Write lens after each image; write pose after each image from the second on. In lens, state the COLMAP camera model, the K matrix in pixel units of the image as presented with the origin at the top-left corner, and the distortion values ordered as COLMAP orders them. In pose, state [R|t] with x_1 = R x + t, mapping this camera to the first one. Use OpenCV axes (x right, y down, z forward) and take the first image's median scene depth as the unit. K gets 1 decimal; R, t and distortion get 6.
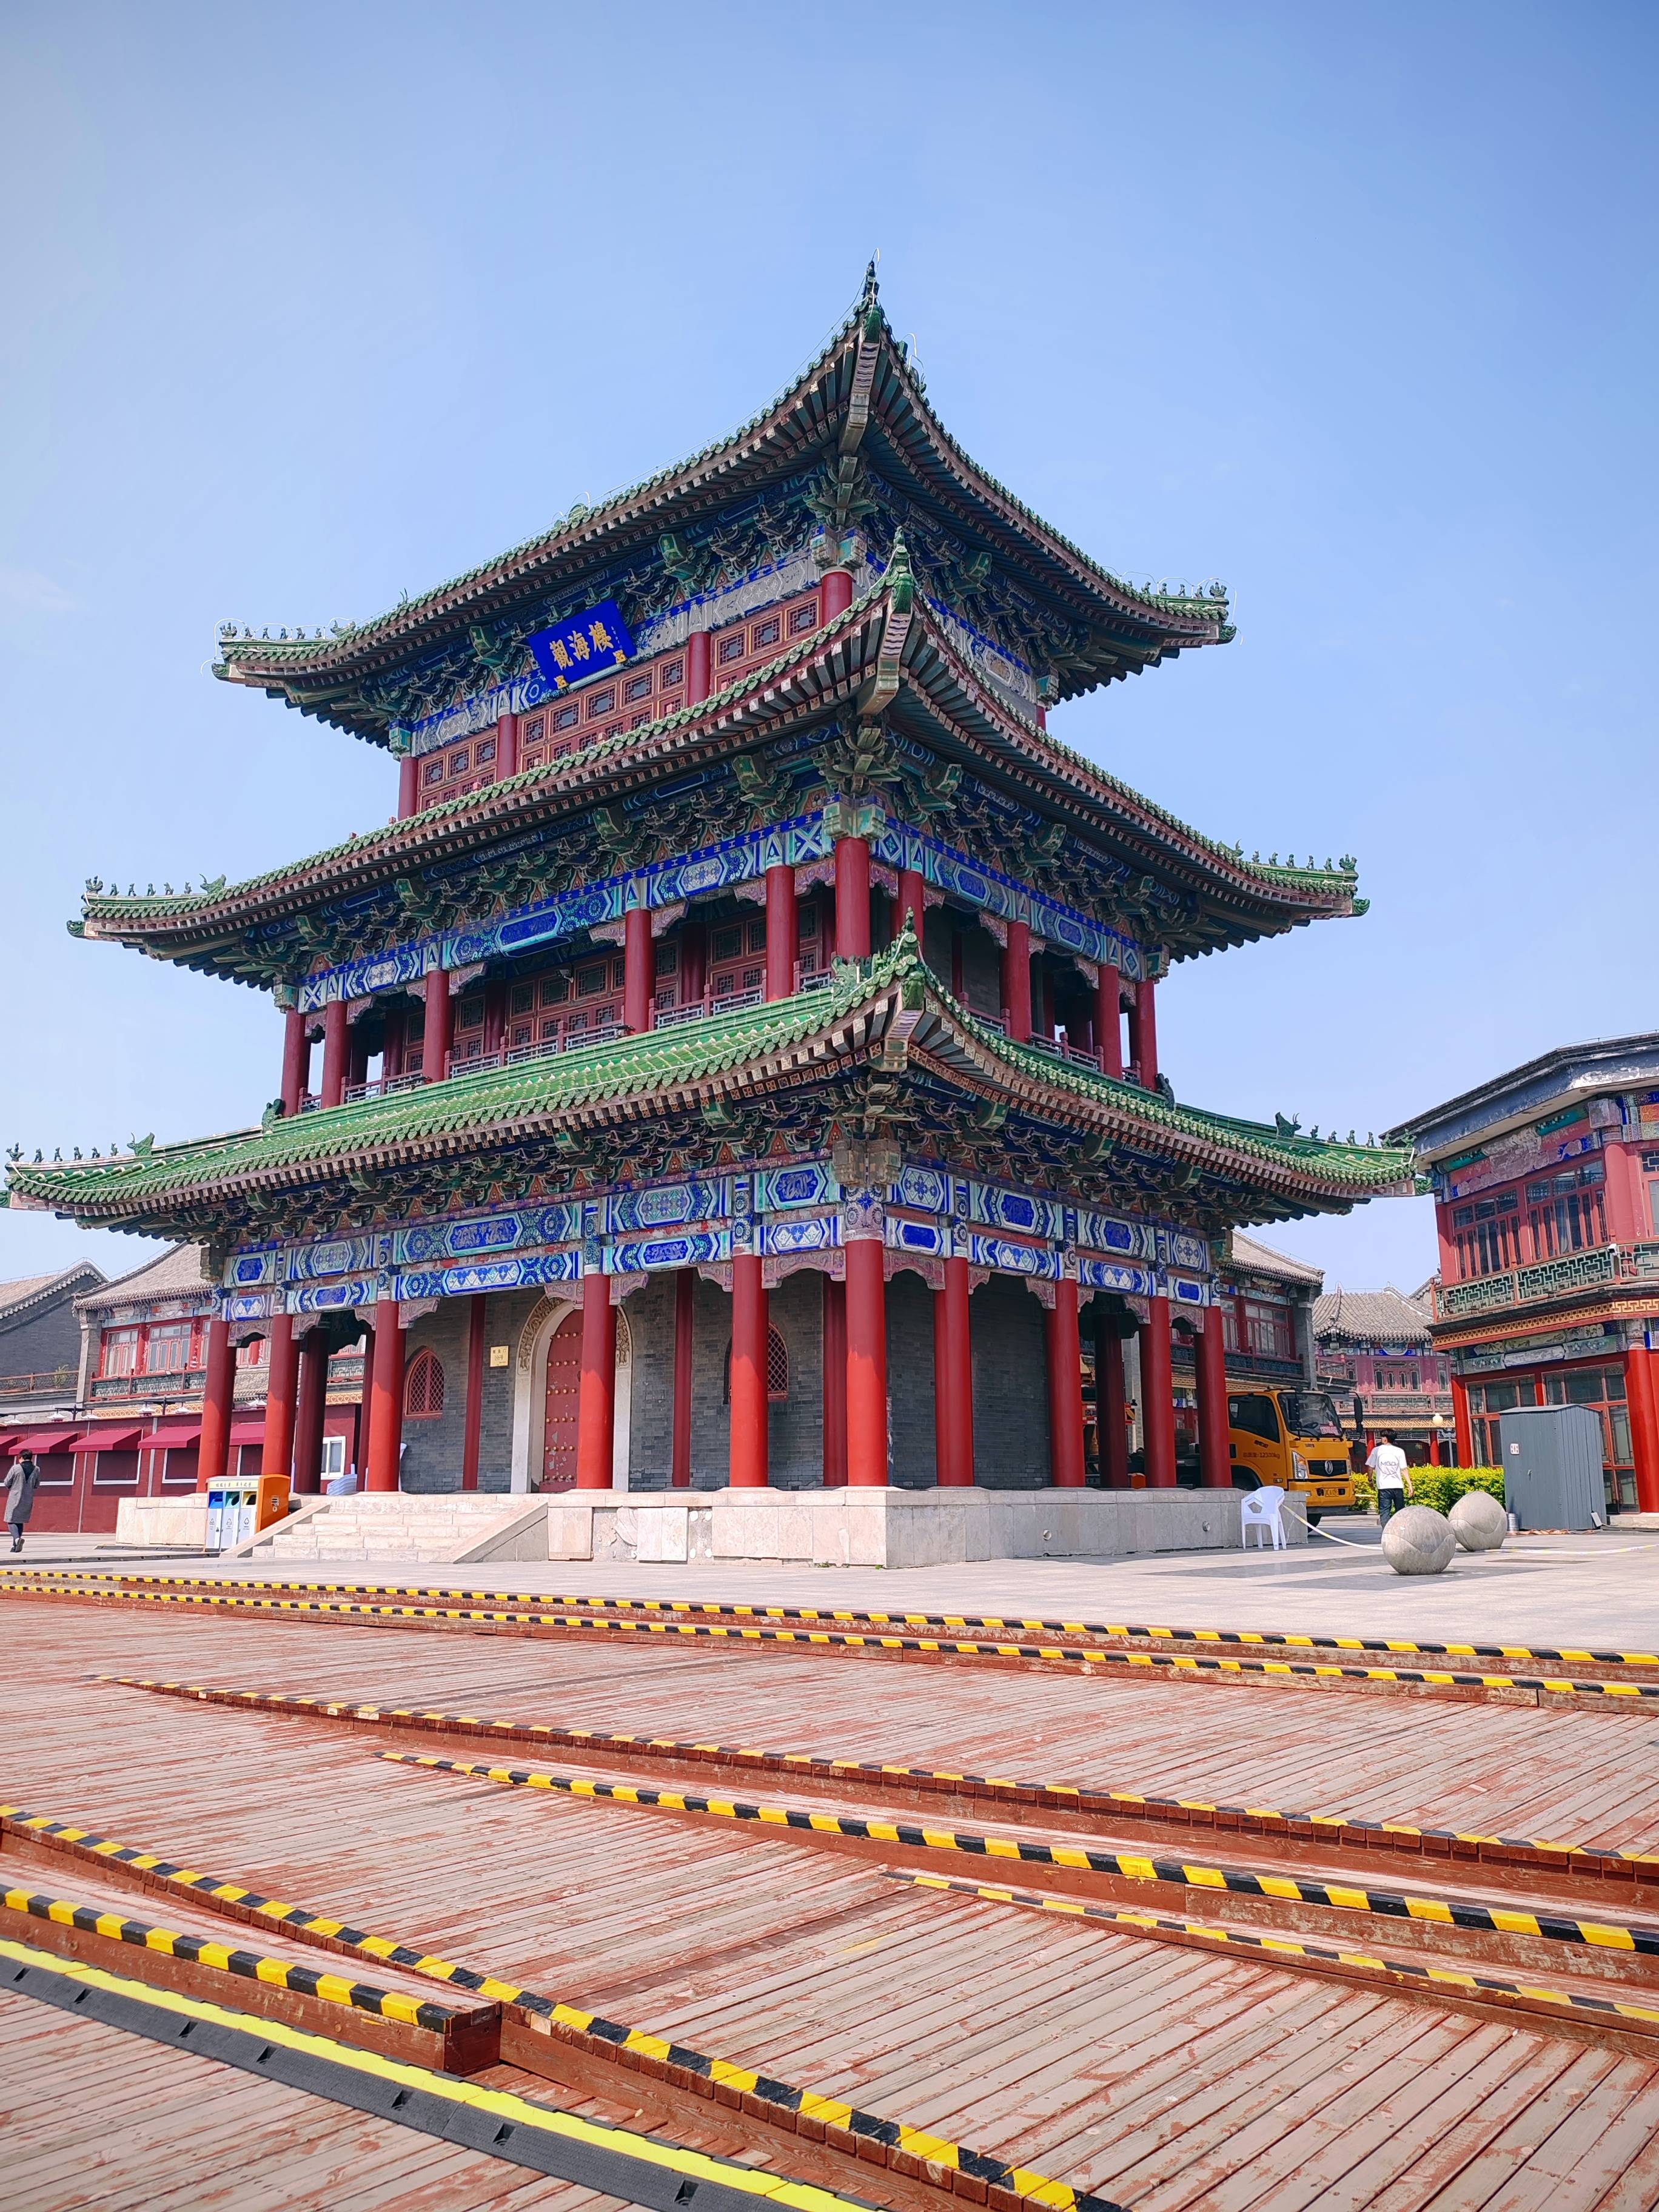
lens RADIAL K [[1657.1, 0, 830.6], [0, 1657.1, 1111.8], [0, 0, 1]] dist [0.033533, -0.013589]
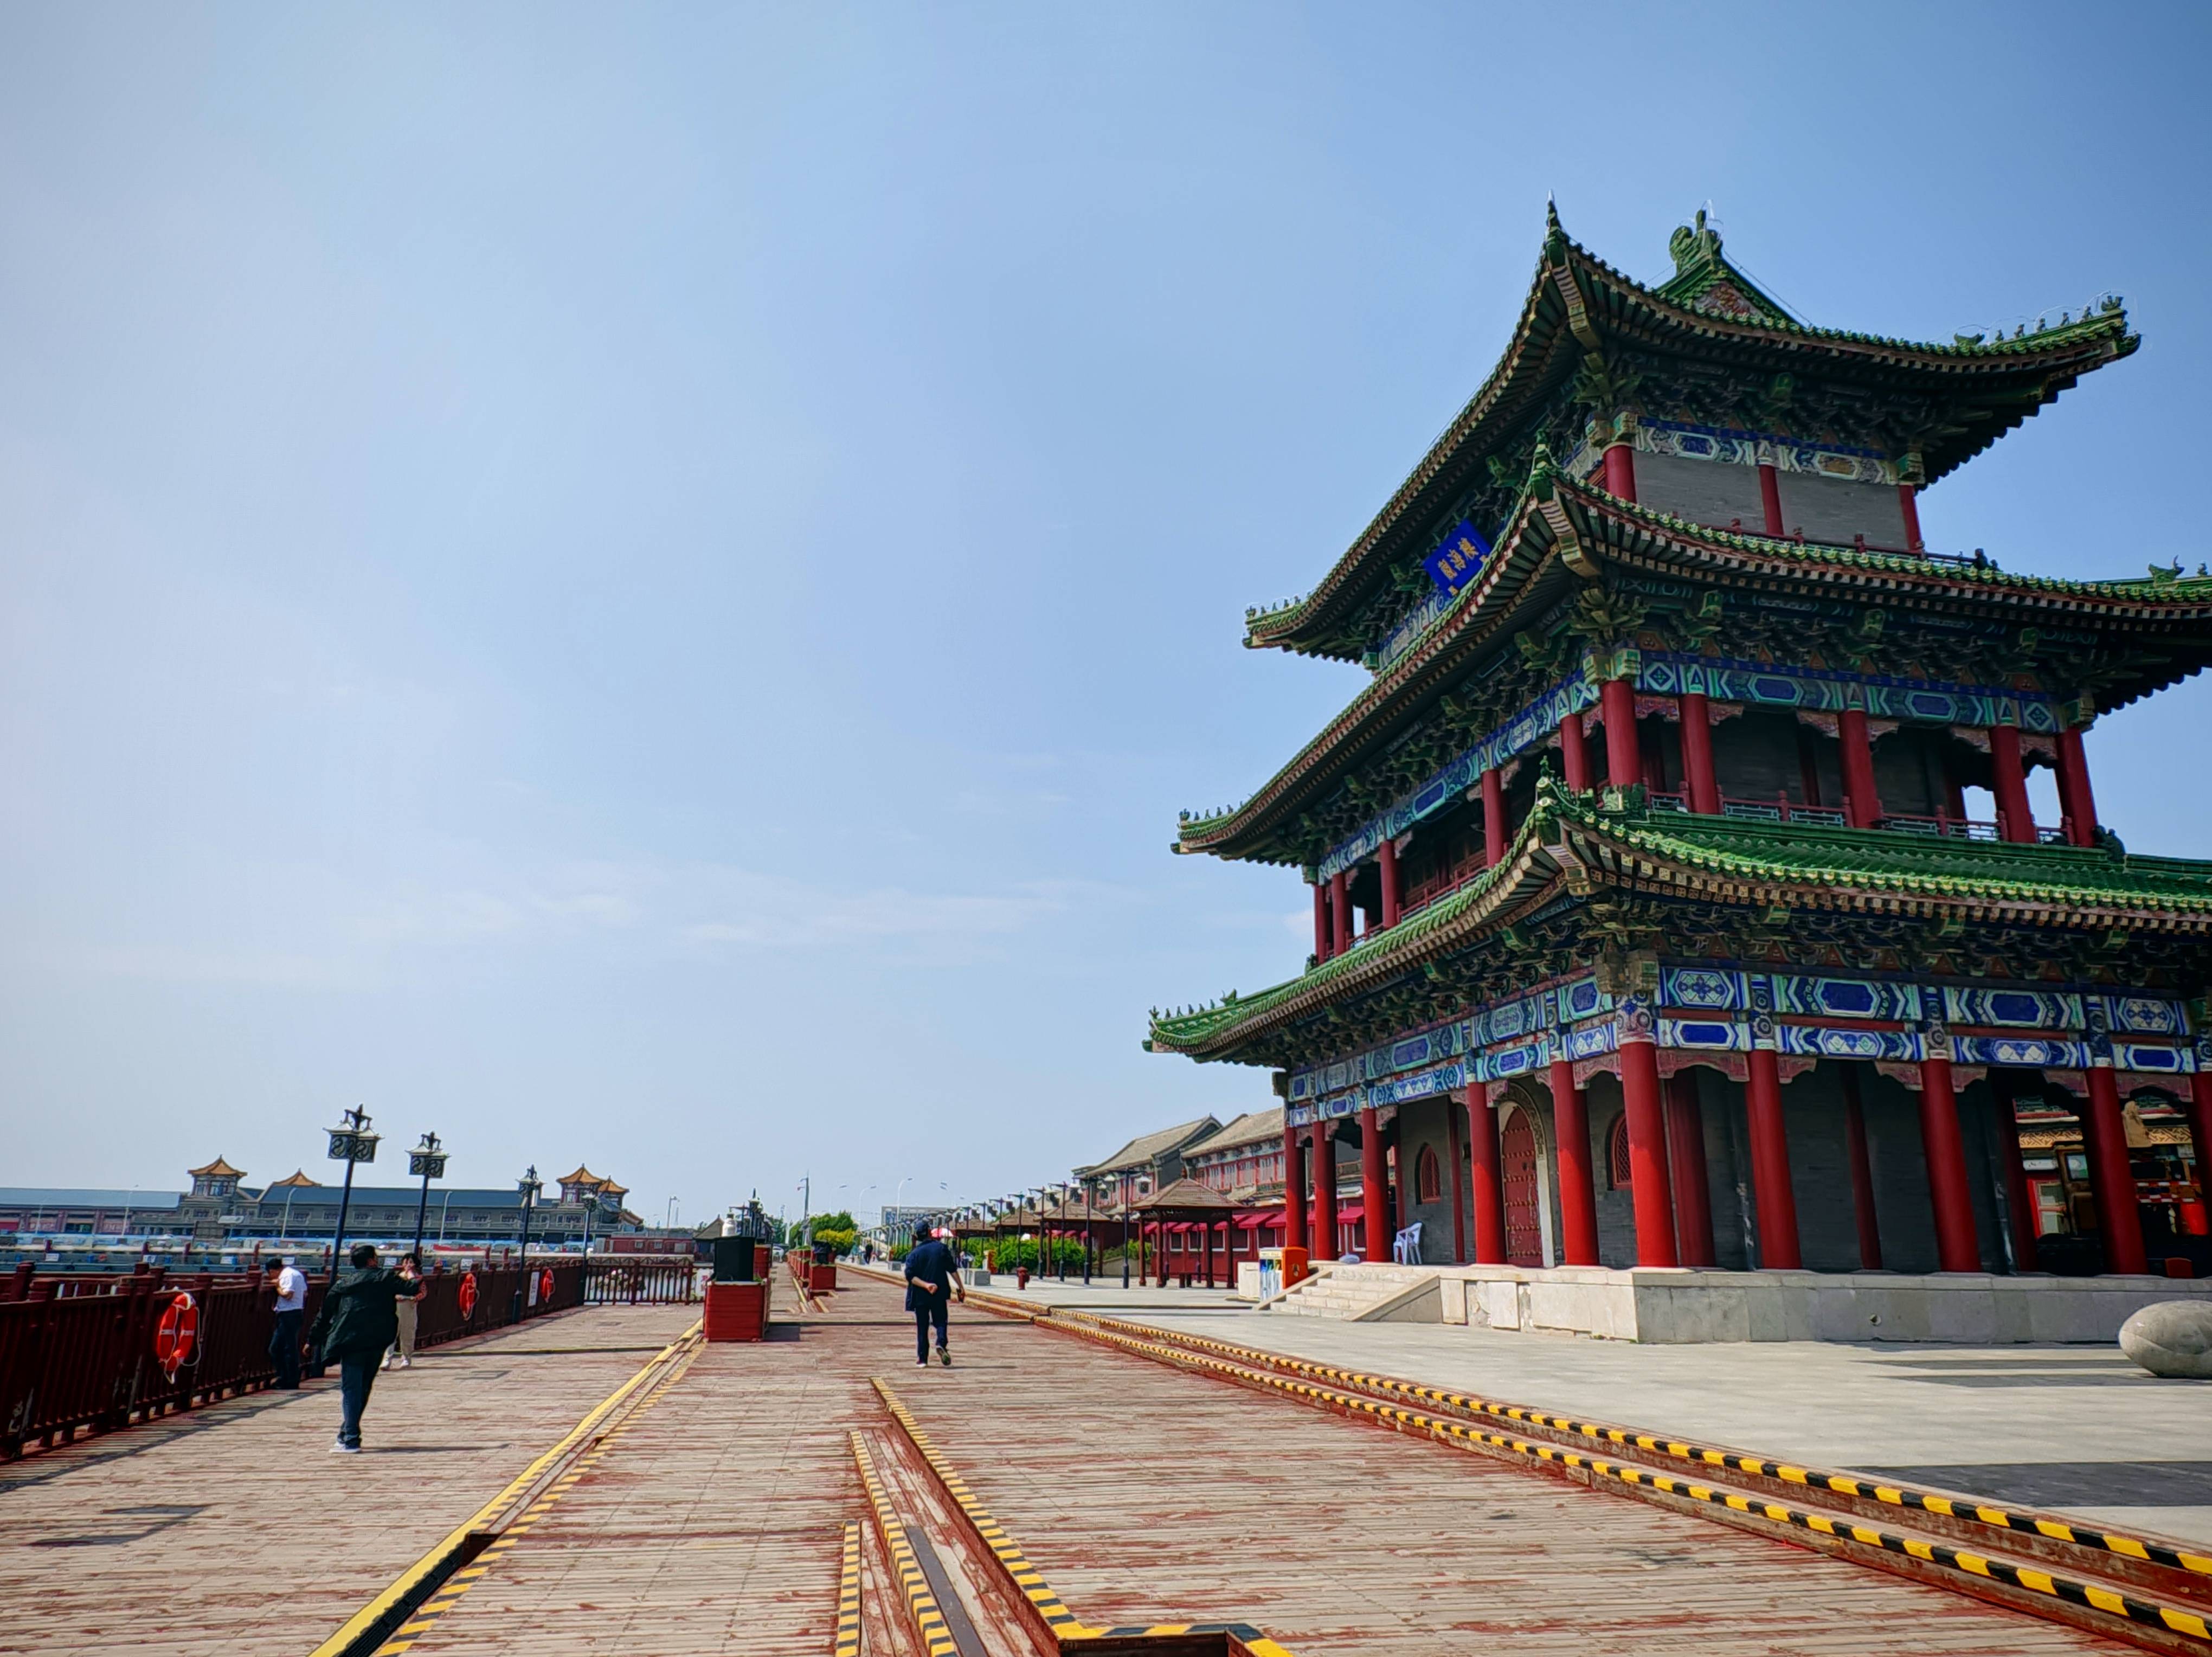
lens RADIAL K [[1431.0, 0, 1102.7], [0, 1431.0, 823.3], [0, 0, 1]] dist [-0.019520, 0.005176]
pose [[0.768860, -0.165364, -0.617664, 0.308794], [0.120850, 0.986151, -0.113584, -0.001573], [0.627893, 0.012686, 0.778197, 0.026495]]
